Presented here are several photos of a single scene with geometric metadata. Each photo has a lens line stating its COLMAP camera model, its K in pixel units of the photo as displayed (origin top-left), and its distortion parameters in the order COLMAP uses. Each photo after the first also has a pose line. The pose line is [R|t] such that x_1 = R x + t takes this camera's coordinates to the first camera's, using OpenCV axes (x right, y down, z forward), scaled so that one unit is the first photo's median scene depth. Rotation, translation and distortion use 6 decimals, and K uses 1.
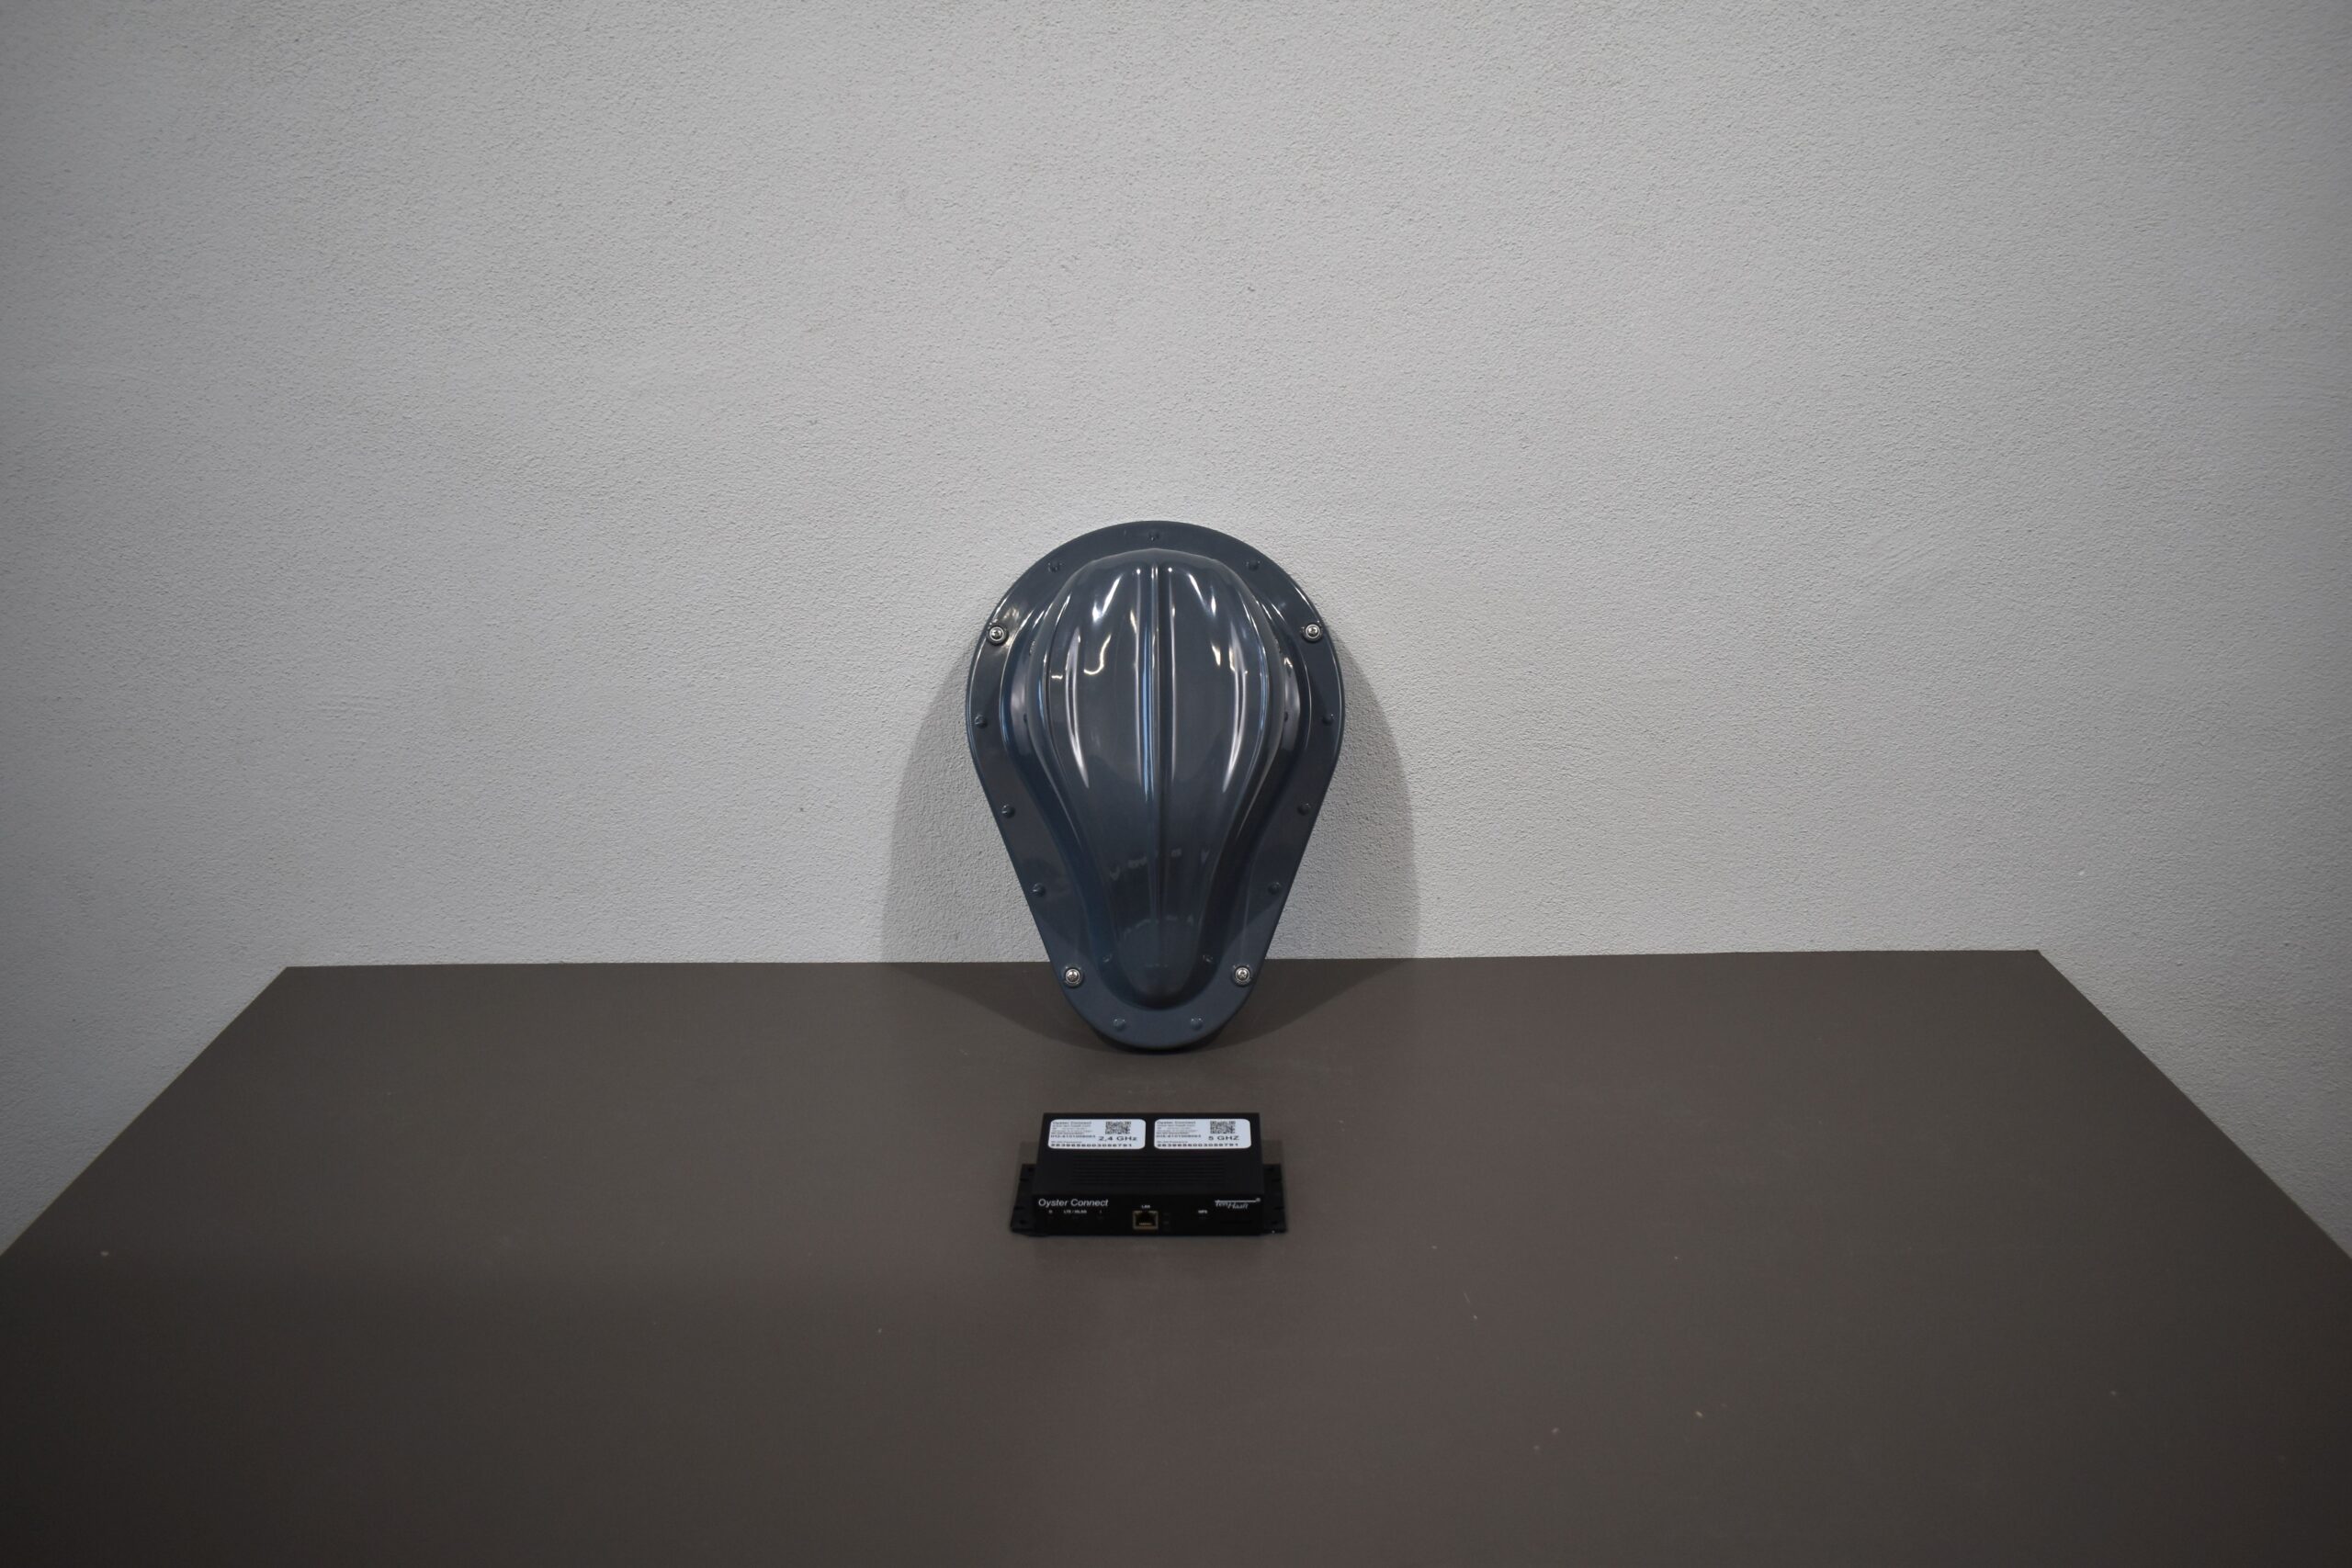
lens RADIAL K [[2032.0, 0, 1179.0], [0, 2032.0, 781.9], [0, 0, 1]] dist [-0.094021, -0.001871]
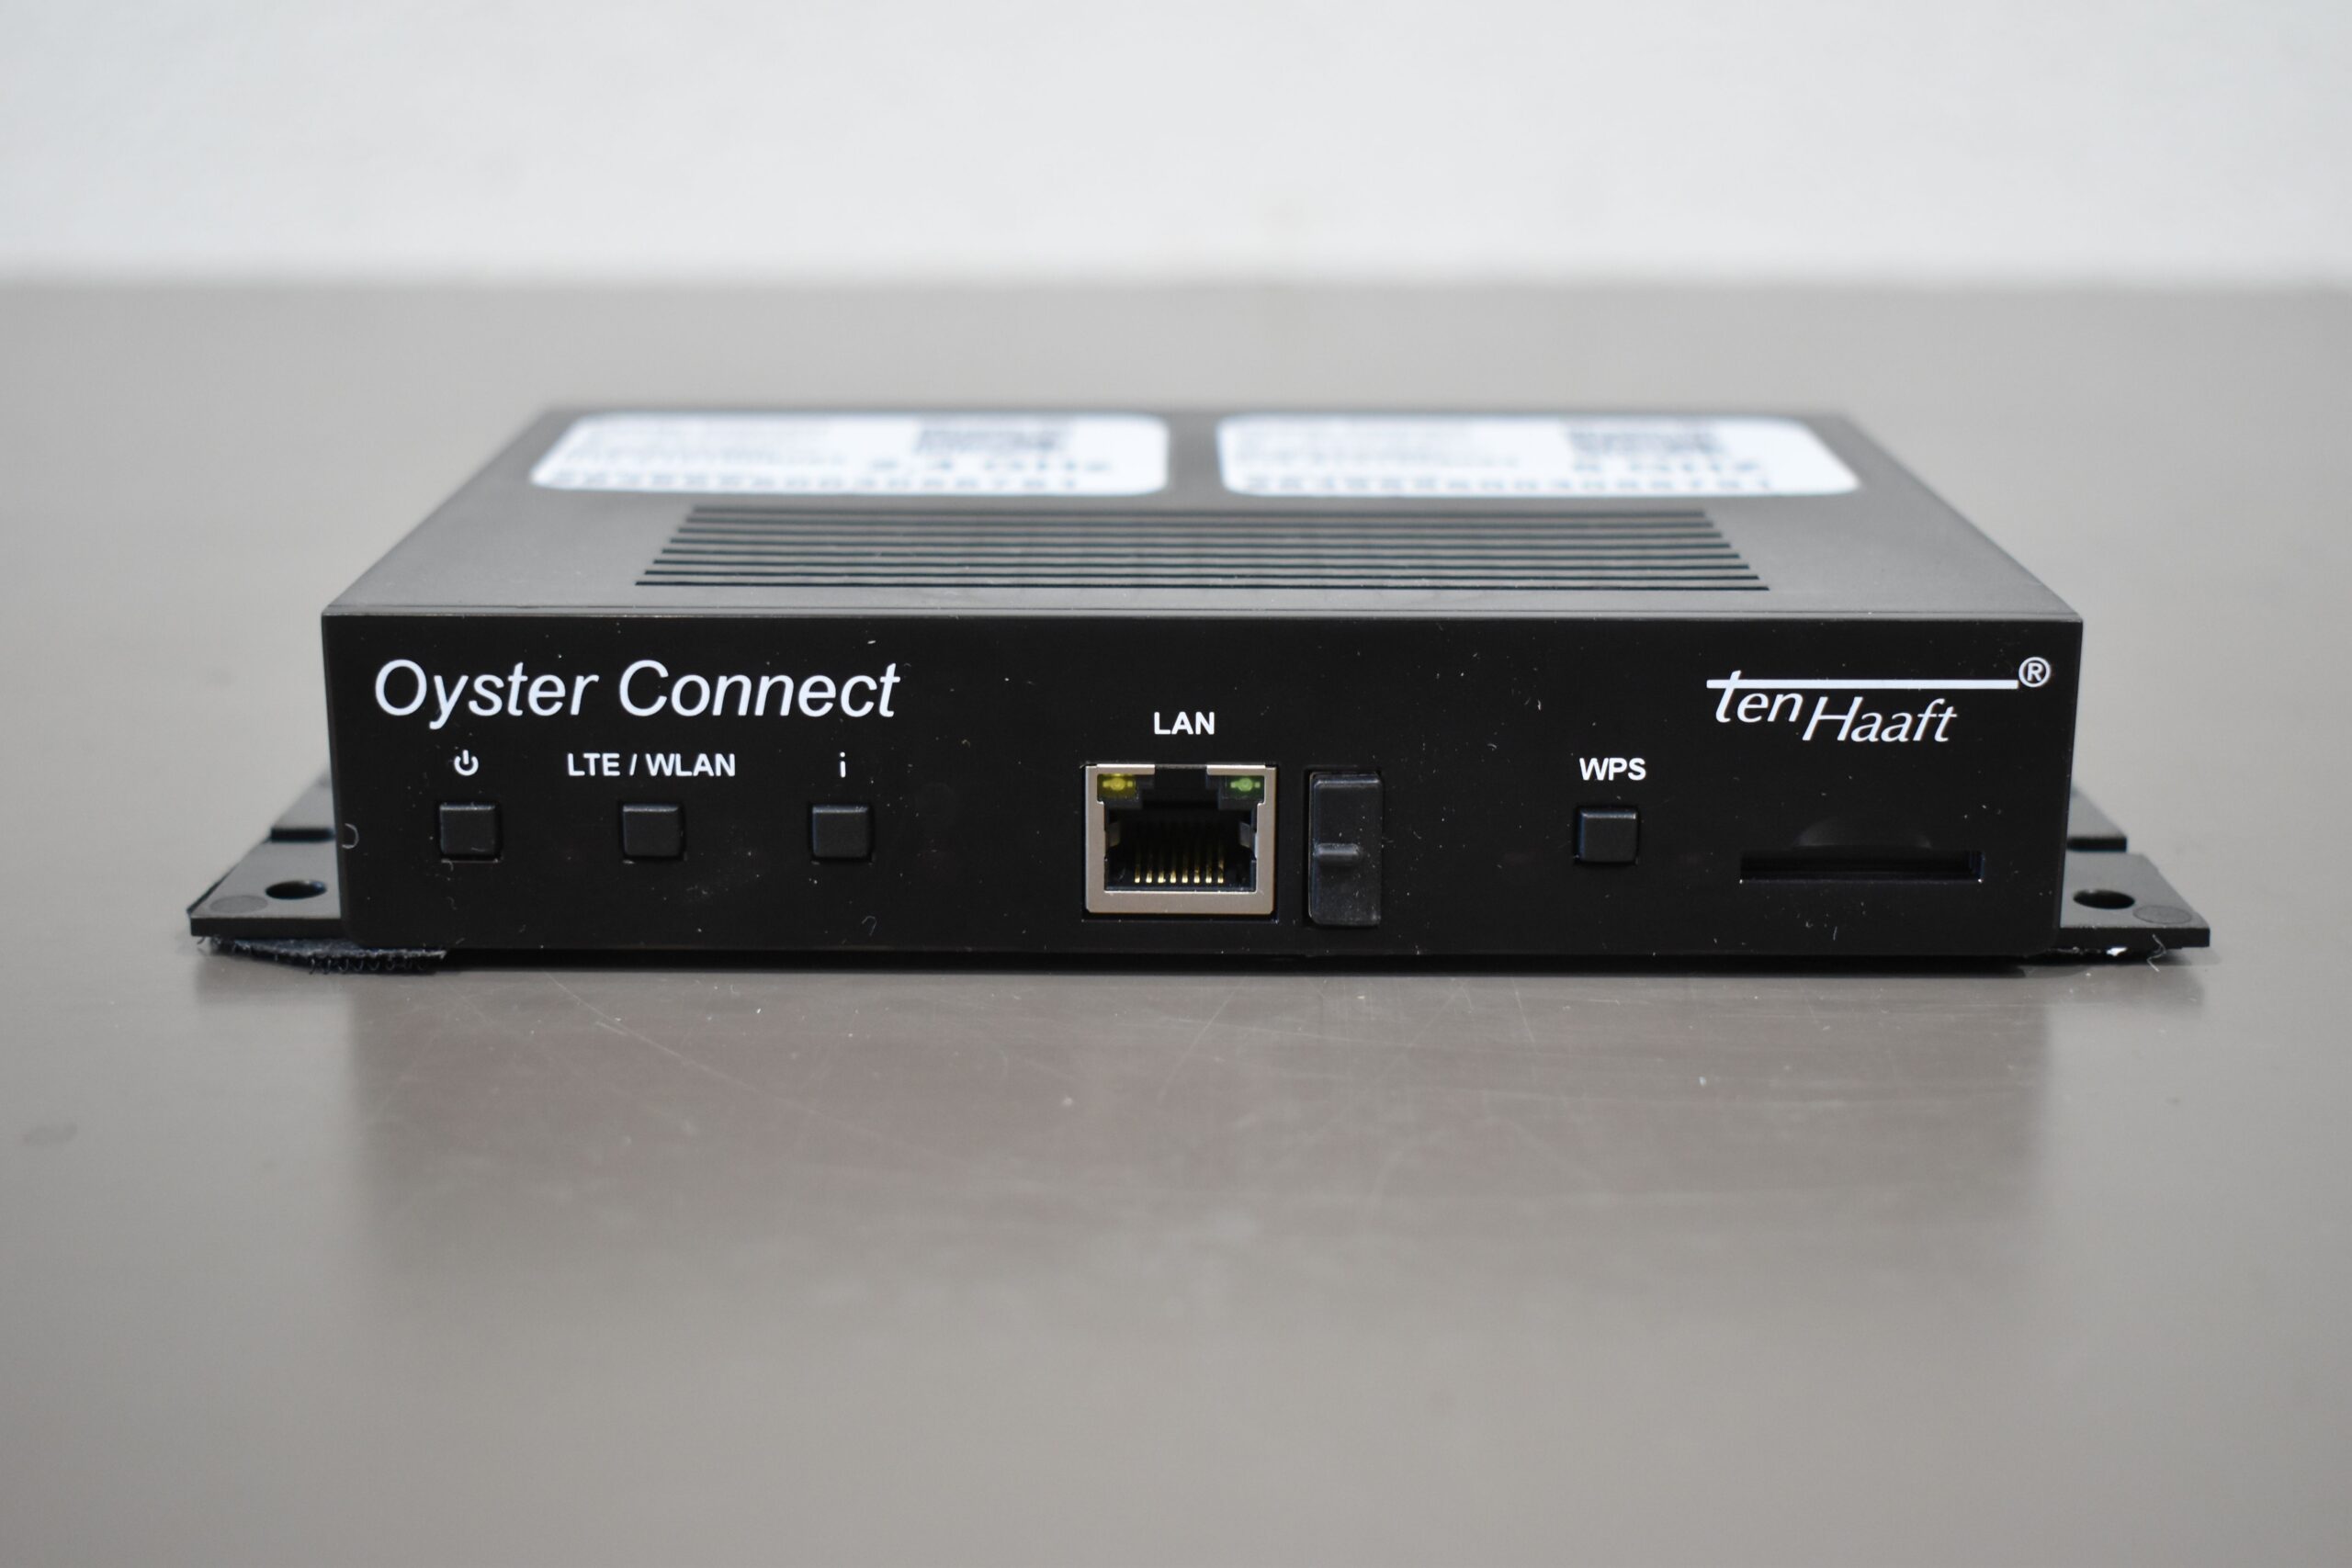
lens RADIAL K [[3250.5, 0, 1176.6], [0, 3250.5, 779.3], [0, 0, 1]] dist [0.005053, 0.000000]
pose [[0.999920, 0.008221, 0.009576, -0.018484], [-0.007574, 0.997810, -0.065713, 0.221806], [-0.010096, 0.065635, 0.997793, 0.768188]]
